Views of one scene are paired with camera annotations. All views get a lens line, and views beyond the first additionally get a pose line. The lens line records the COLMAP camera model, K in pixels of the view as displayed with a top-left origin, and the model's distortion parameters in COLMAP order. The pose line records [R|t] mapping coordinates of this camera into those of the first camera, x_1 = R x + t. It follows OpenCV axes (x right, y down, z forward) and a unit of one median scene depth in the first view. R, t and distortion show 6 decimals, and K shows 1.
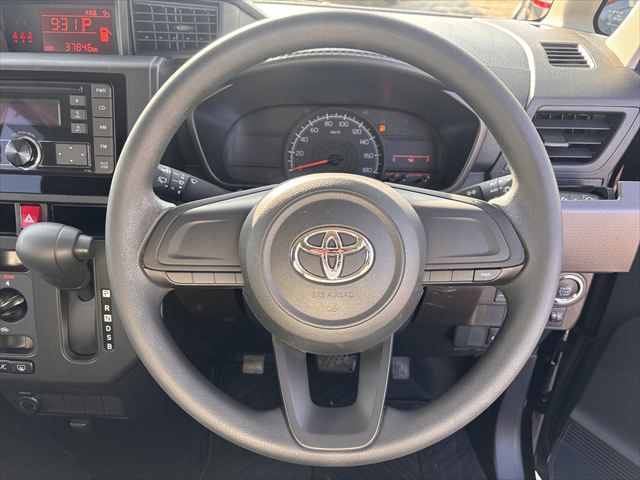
lens RADIAL K [[492.7, 0, 324.6], [0, 492.7, 246.6], [0, 0, 1]] dist [0.014658, -0.013330]
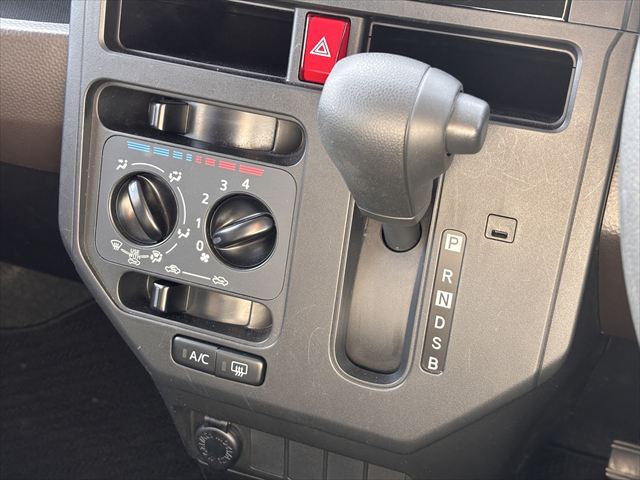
lens RADIAL K [[976.4, 0, 320.4], [0, 976.4, 237.8], [0, 0, 1]] dist [0.184740, 0.000000]
pose [[0.943592, 0.171481, -0.283247, -0.301239], [-0.161287, 0.985136, 0.059113, 0.057228], [0.289173, -0.010094, 0.957224, 0.141216]]
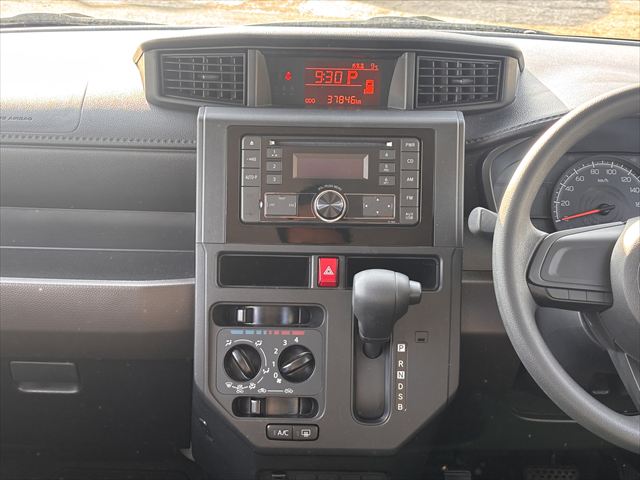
lens RADIAL K [[976.4, 0, 315.4], [0, 976.4, 238.5], [0, 0, 1]] dist [0.184740, 0.000000]
pose [[0.997884, -0.016527, 0.062878, -0.705038], [0.027058, 0.984981, -0.170527, 0.200387], [-0.059116, 0.171868, 0.983345, -0.878375]]
